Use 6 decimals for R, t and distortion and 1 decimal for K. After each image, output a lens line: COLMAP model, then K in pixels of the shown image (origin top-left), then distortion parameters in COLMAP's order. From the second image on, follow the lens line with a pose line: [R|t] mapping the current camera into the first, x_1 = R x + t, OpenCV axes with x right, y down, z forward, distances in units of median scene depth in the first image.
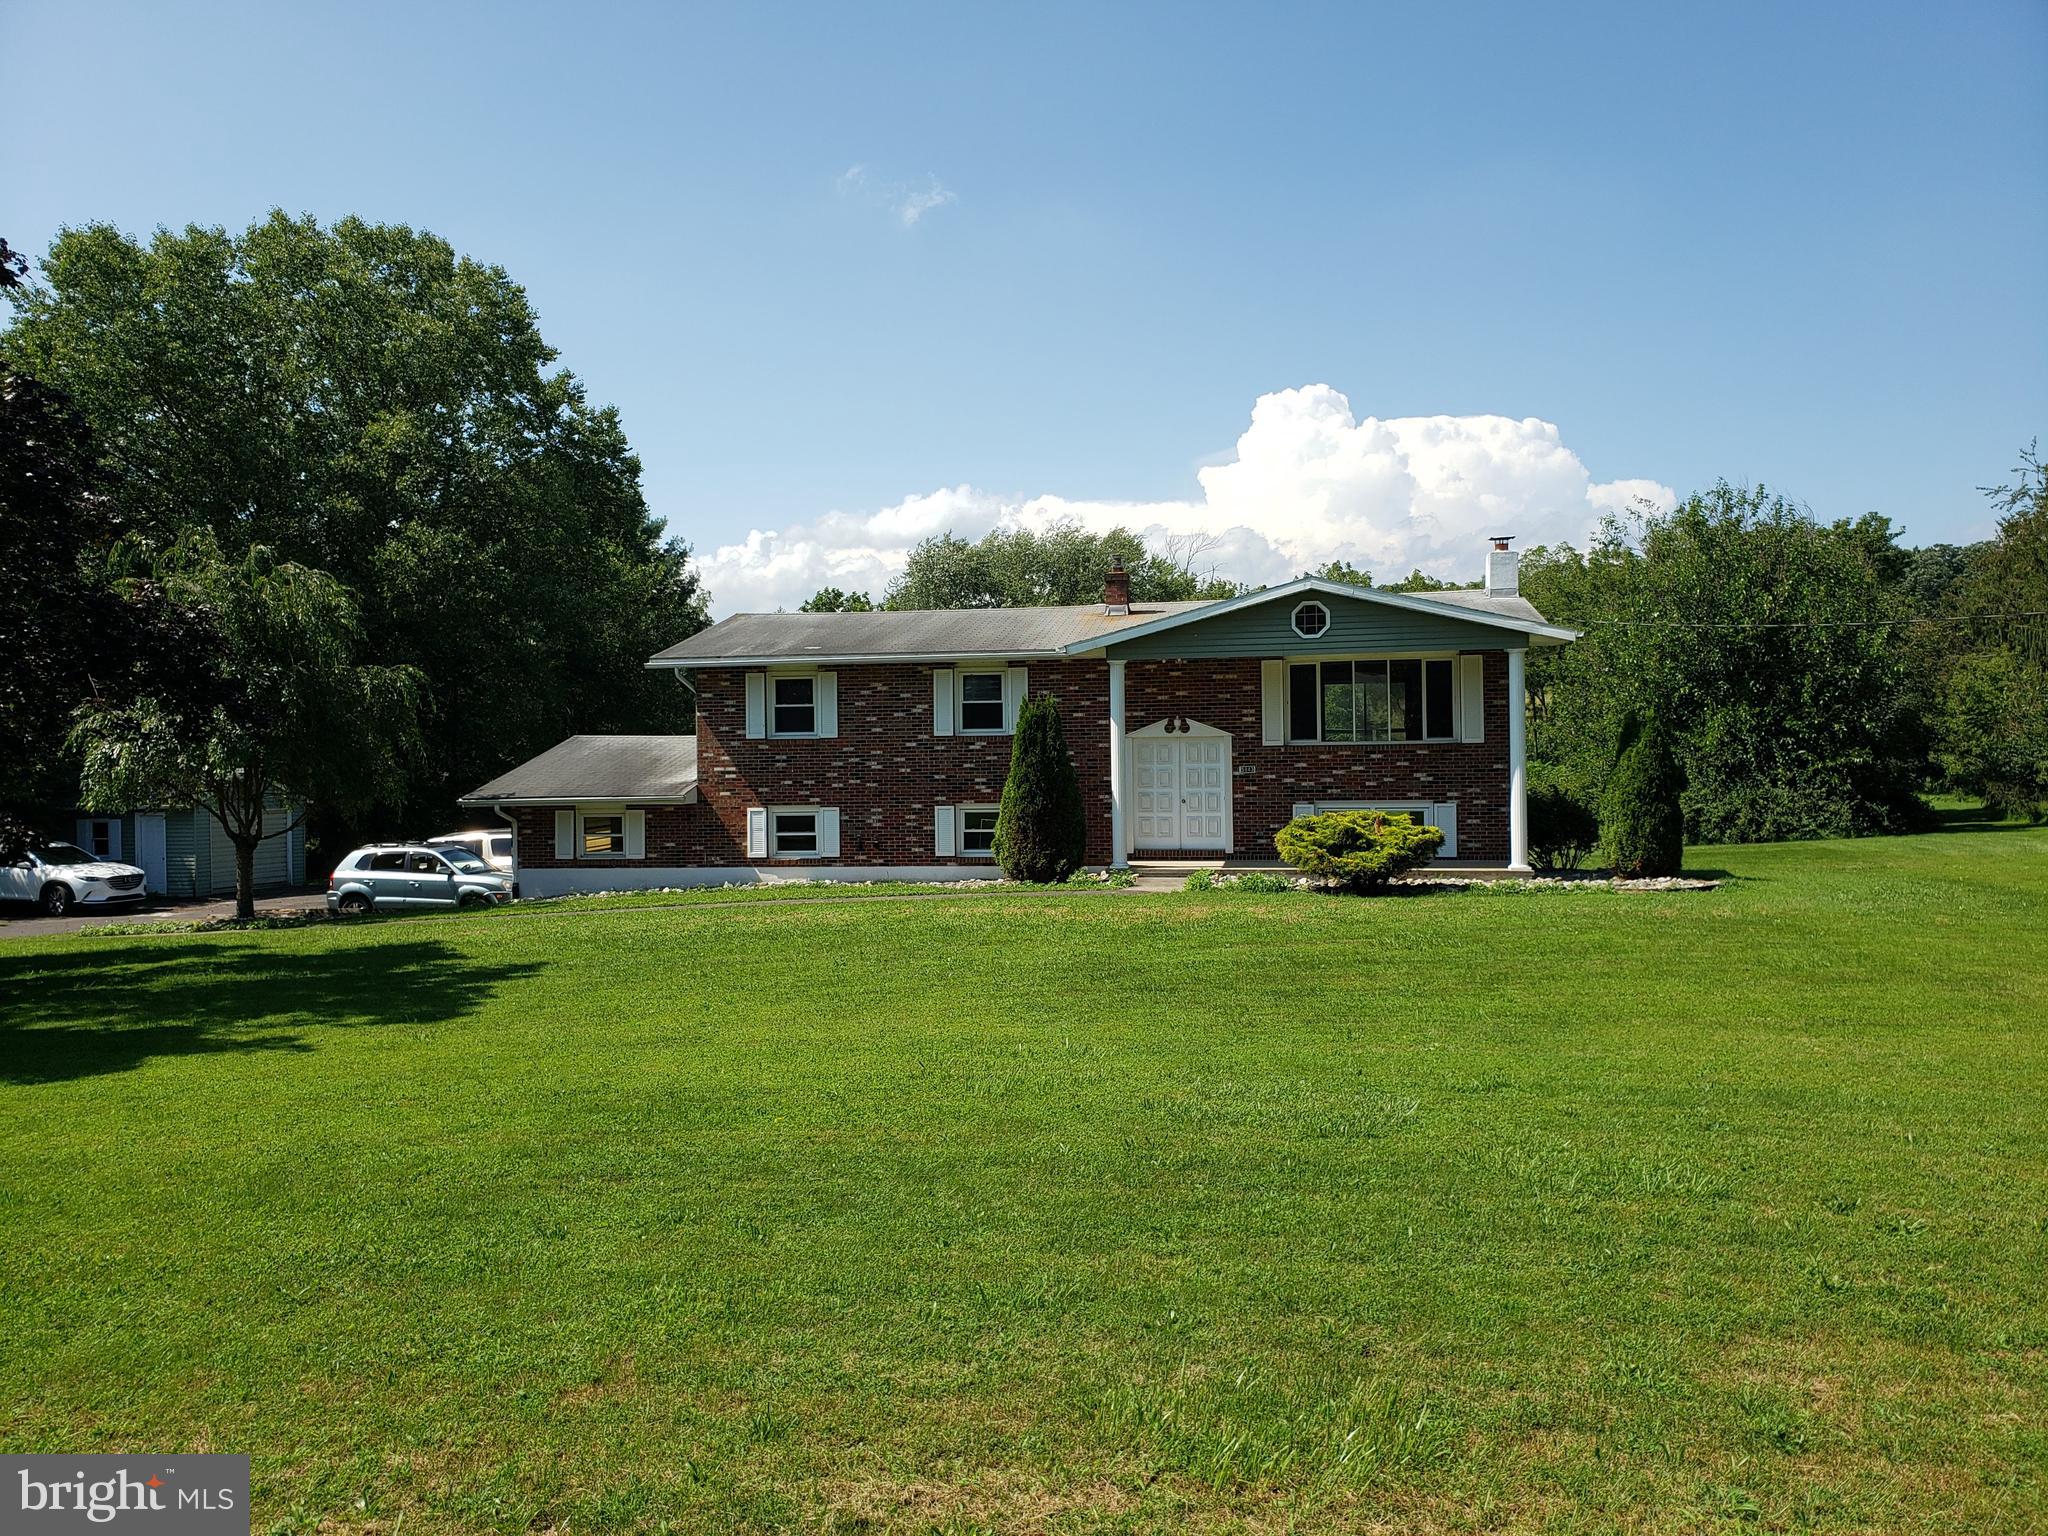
lens RADIAL K [[1626.3, 0, 1024.0], [0, 1626.3, 721.8], [0, 0, 1]] dist [0.040081, -0.007700]
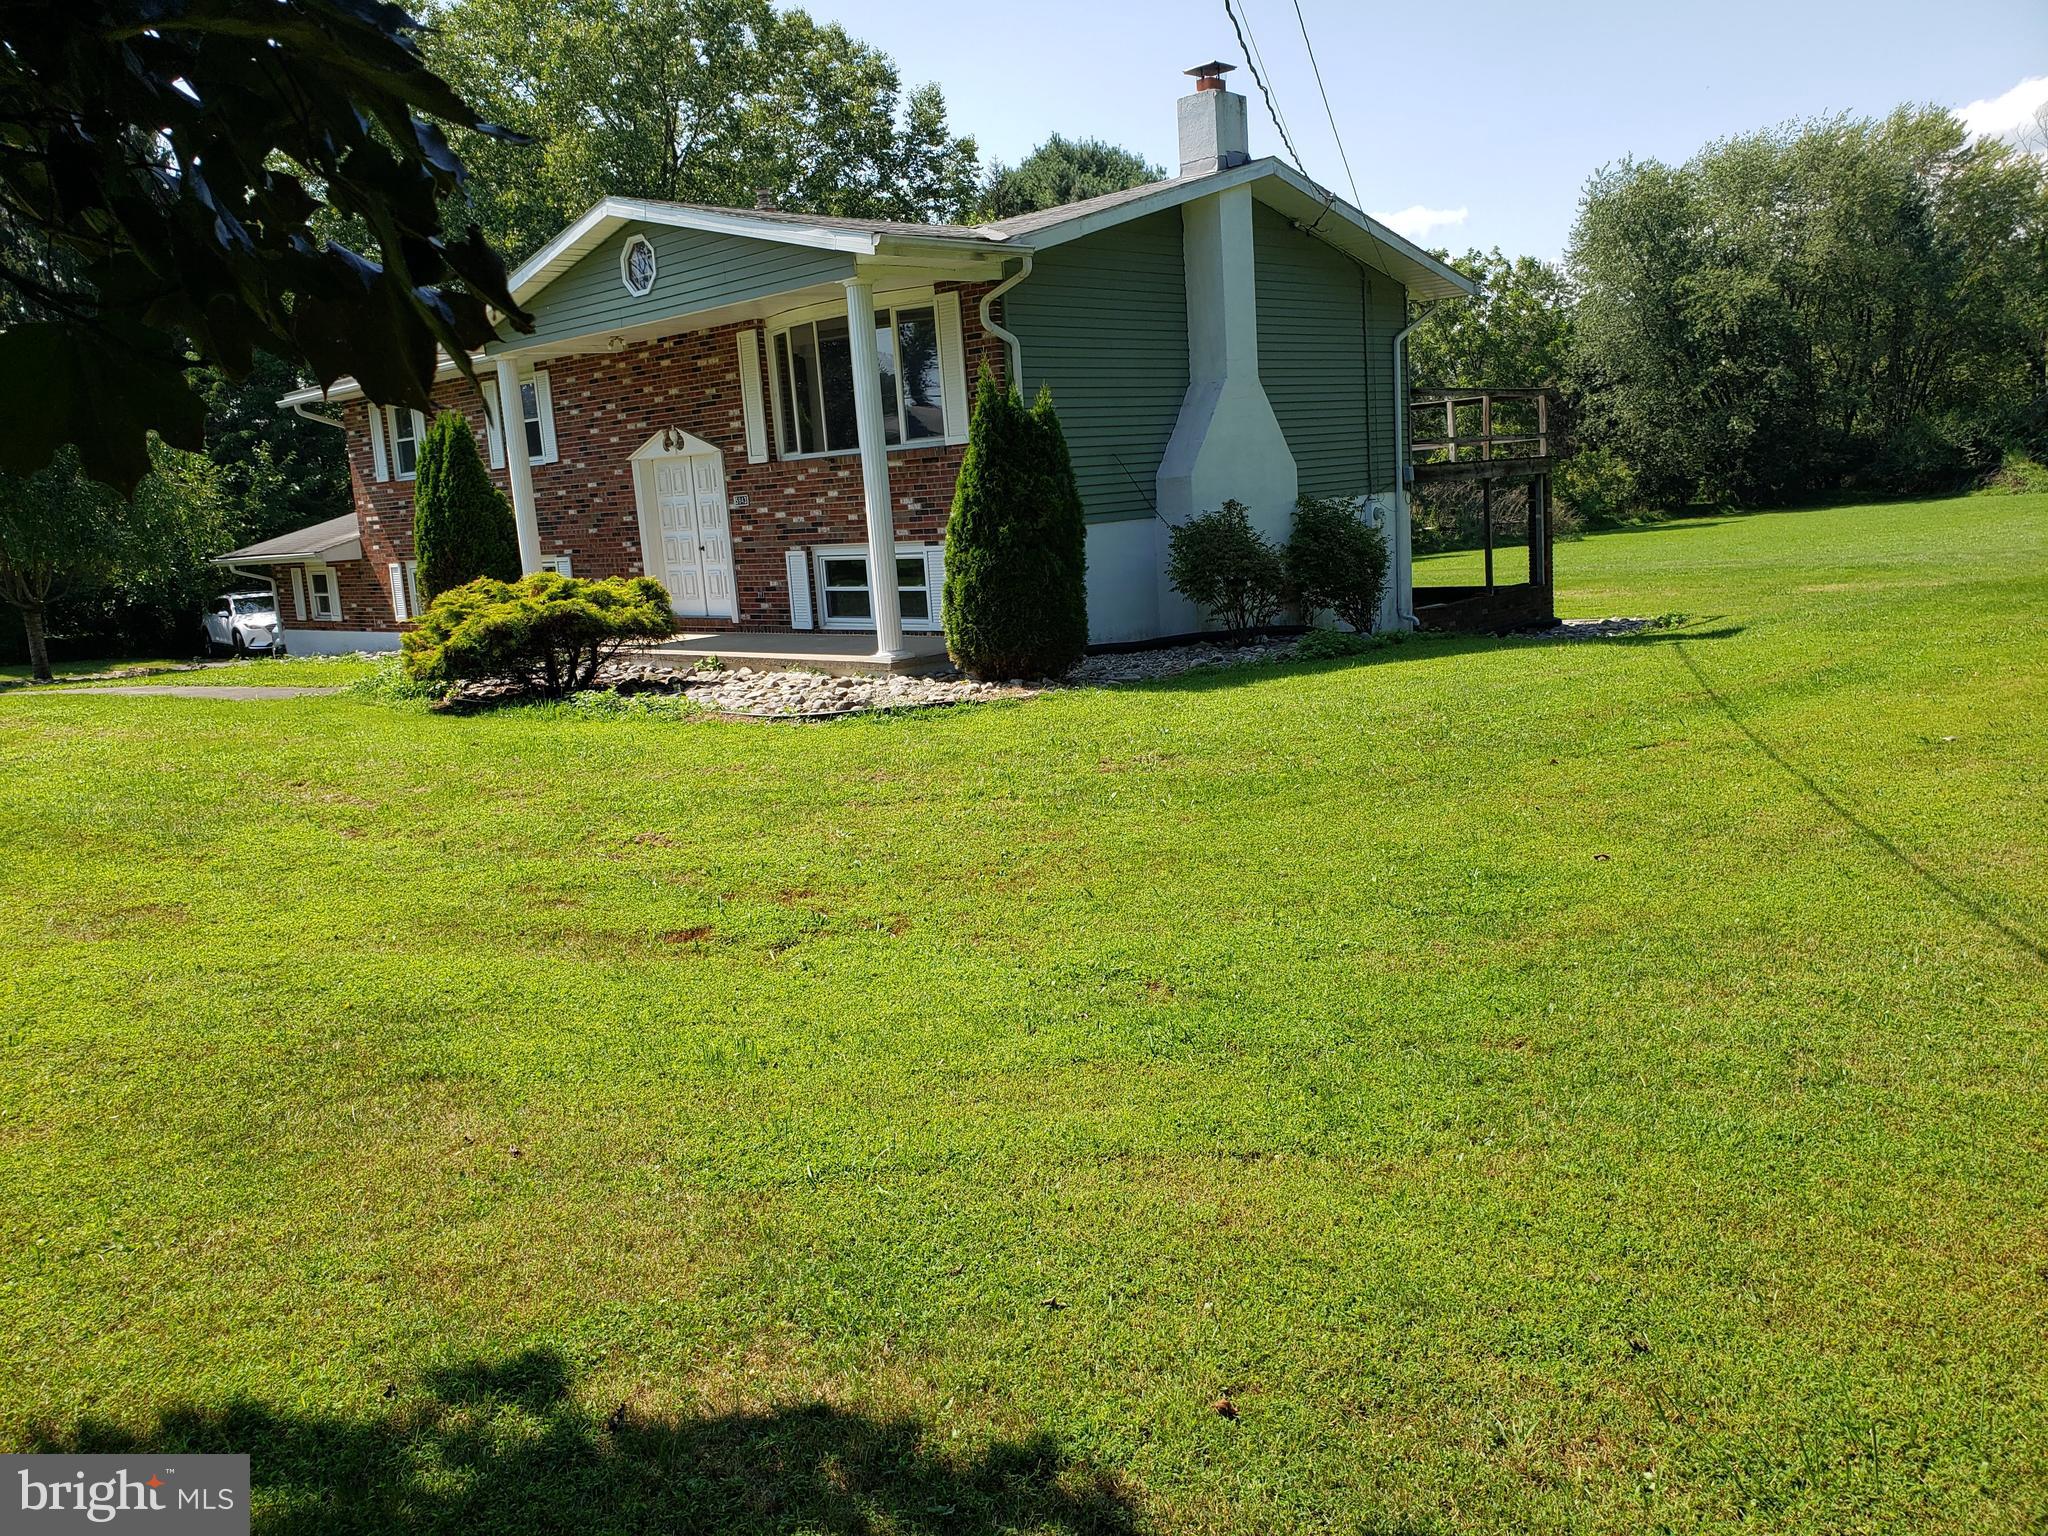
lens RADIAL K [[1626.3, 0, 1024.0], [0, 1626.3, 721.8], [0, 0, 1]] dist [0.040081, -0.007700]
pose [[0.834563, 0.035365, -0.549776, 0.587315], [0.066086, 0.984305, 0.163636, 0.016147], [0.546934, -0.172896, 0.819127, 0.469061]]
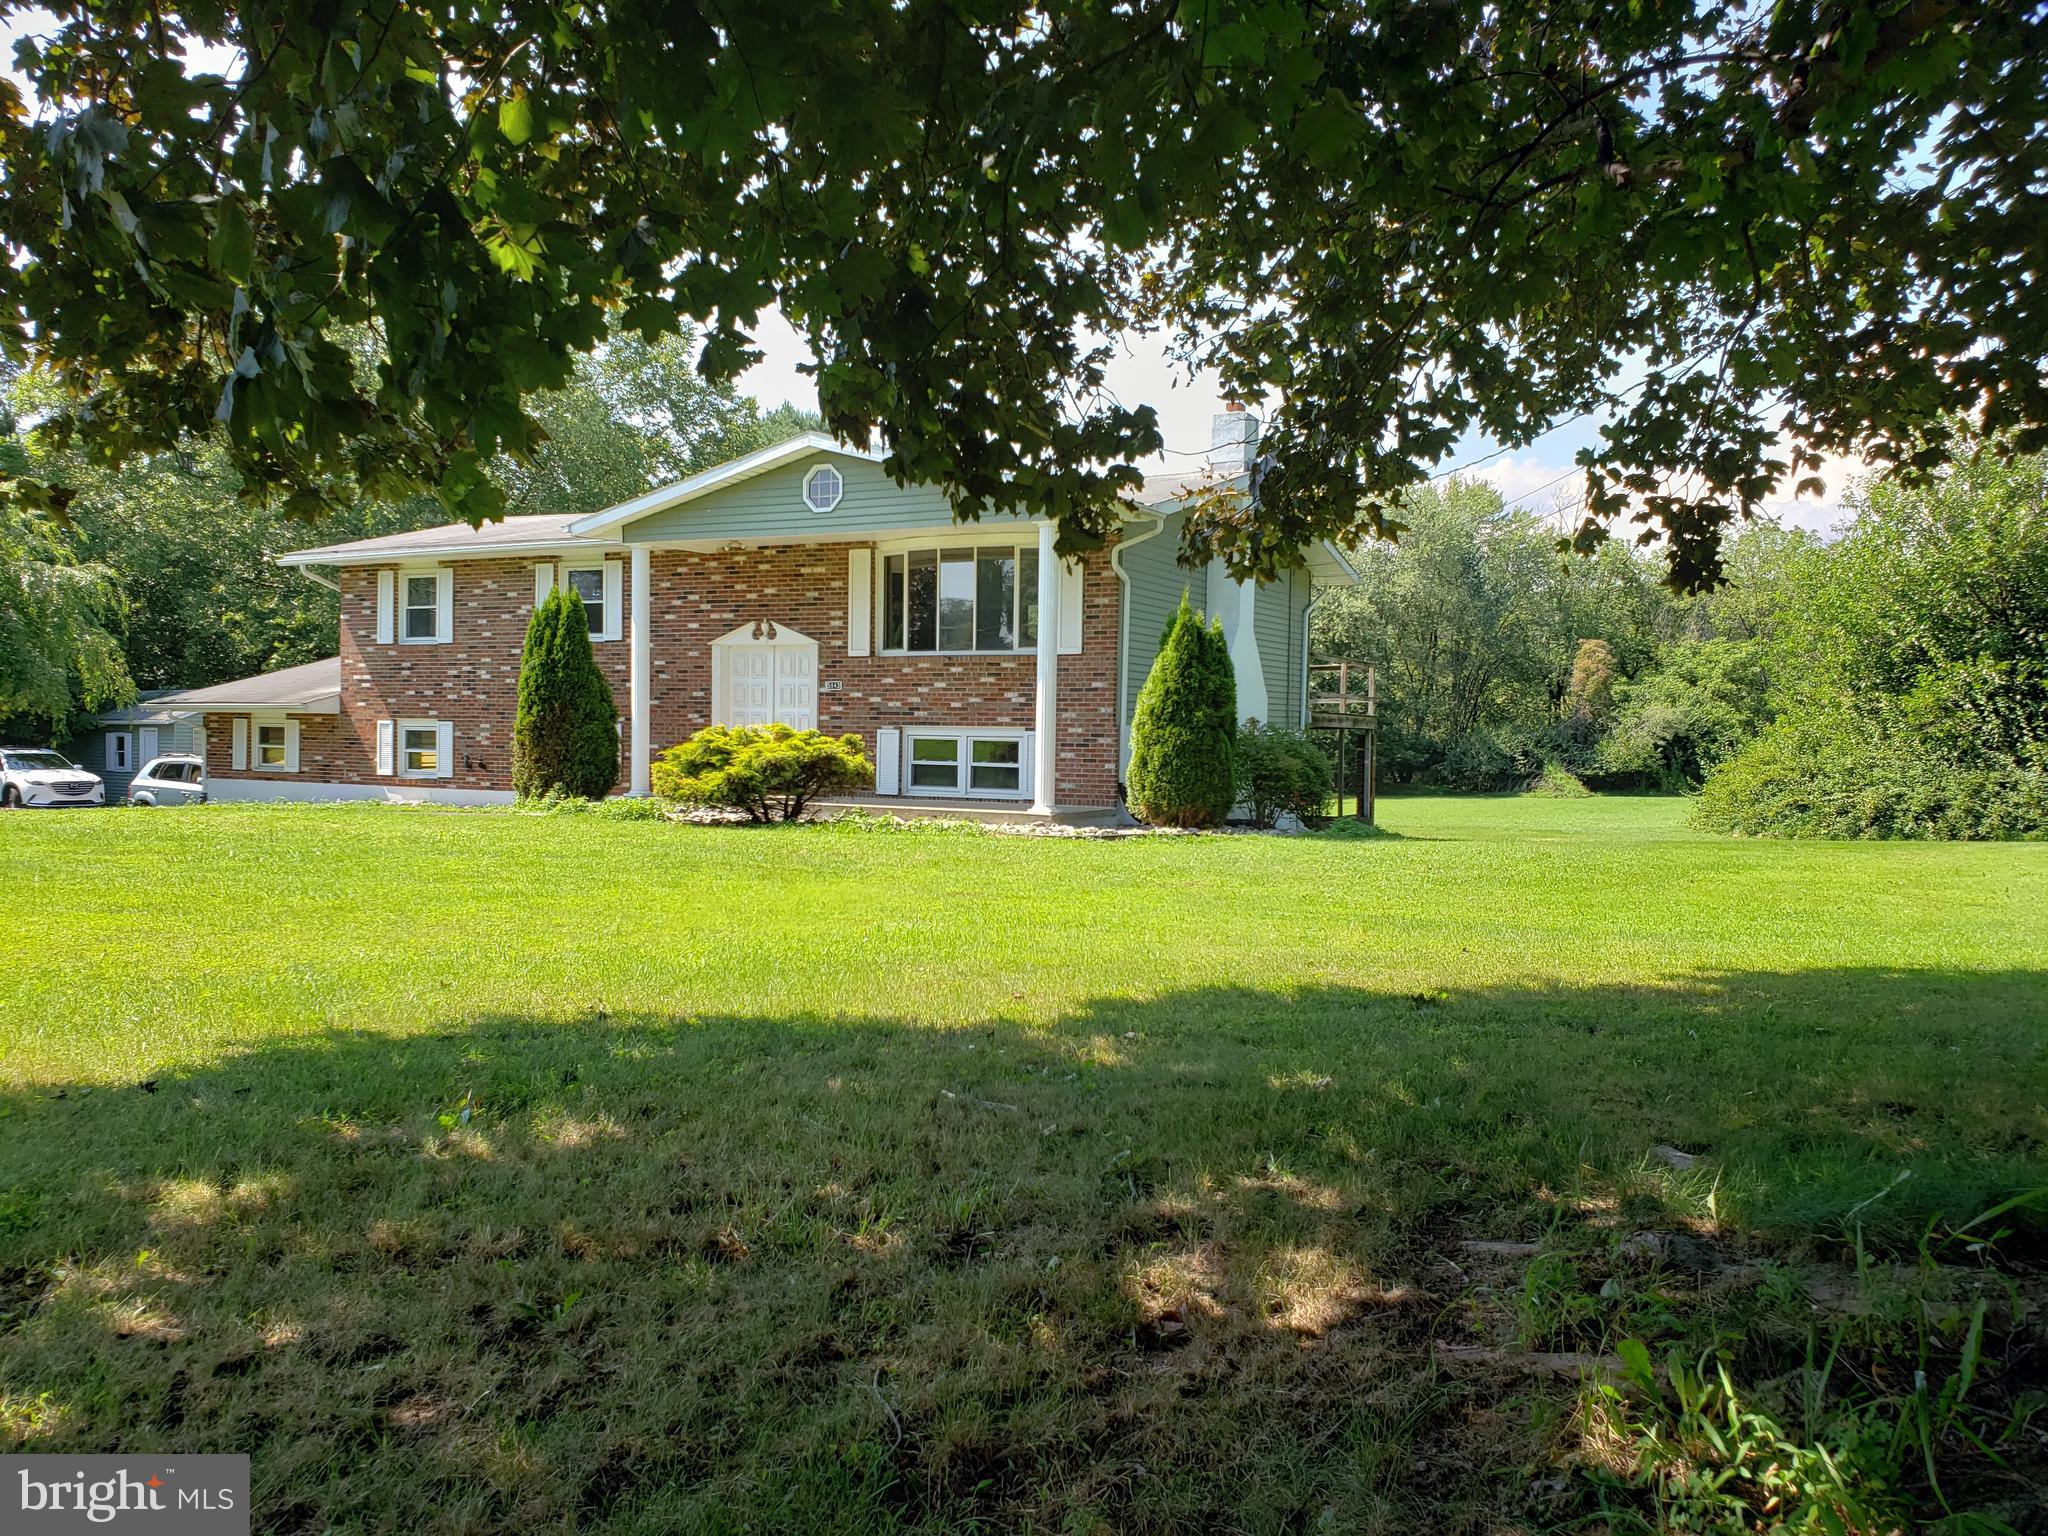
lens RADIAL K [[1584.0, 0, 1013.1], [0, 1584.0, 735.6], [0, 0, 1]] dist [0.289365, -0.657498]
pose [[0.944765, 0.030014, -0.326372, 0.462624], [-0.024161, 0.999467, 0.021974, 0.033409], [0.326857, -0.012875, 0.944986, 0.262945]]
